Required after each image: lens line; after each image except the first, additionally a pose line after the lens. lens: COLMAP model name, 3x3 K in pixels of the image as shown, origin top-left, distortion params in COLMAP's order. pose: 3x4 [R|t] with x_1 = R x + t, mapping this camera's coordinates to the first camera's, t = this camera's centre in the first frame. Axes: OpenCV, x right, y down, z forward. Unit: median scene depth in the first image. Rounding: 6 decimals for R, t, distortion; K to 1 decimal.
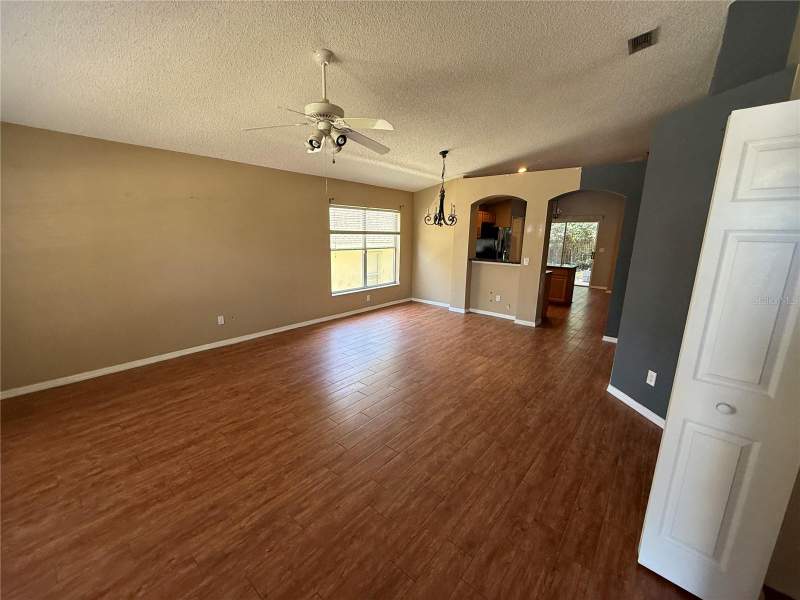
lens RADIAL K [[321.5, 0, 400.1], [0, 321.5, 301.1], [0, 0, 1]] dist [0.001631, -0.000198]
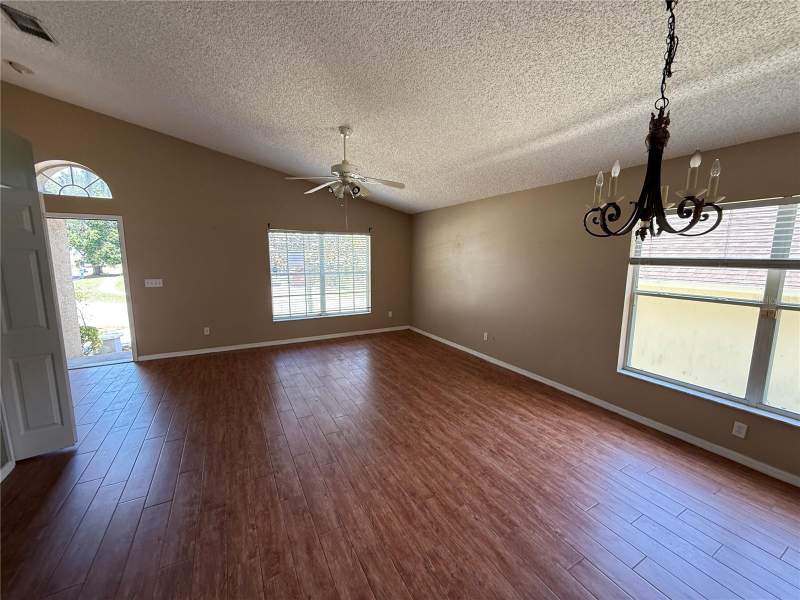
lens RADIAL K [[321.5, 0, 401.0], [0, 321.5, 298.6], [0, 0, 1]] dist [0.001631, -0.000198]
pose [[-0.370828, 0.104203, -0.922837, 0.594649], [-0.206852, 0.959456, 0.191458, -0.226792], [0.905372, 0.261888, -0.334239, 1.081574]]
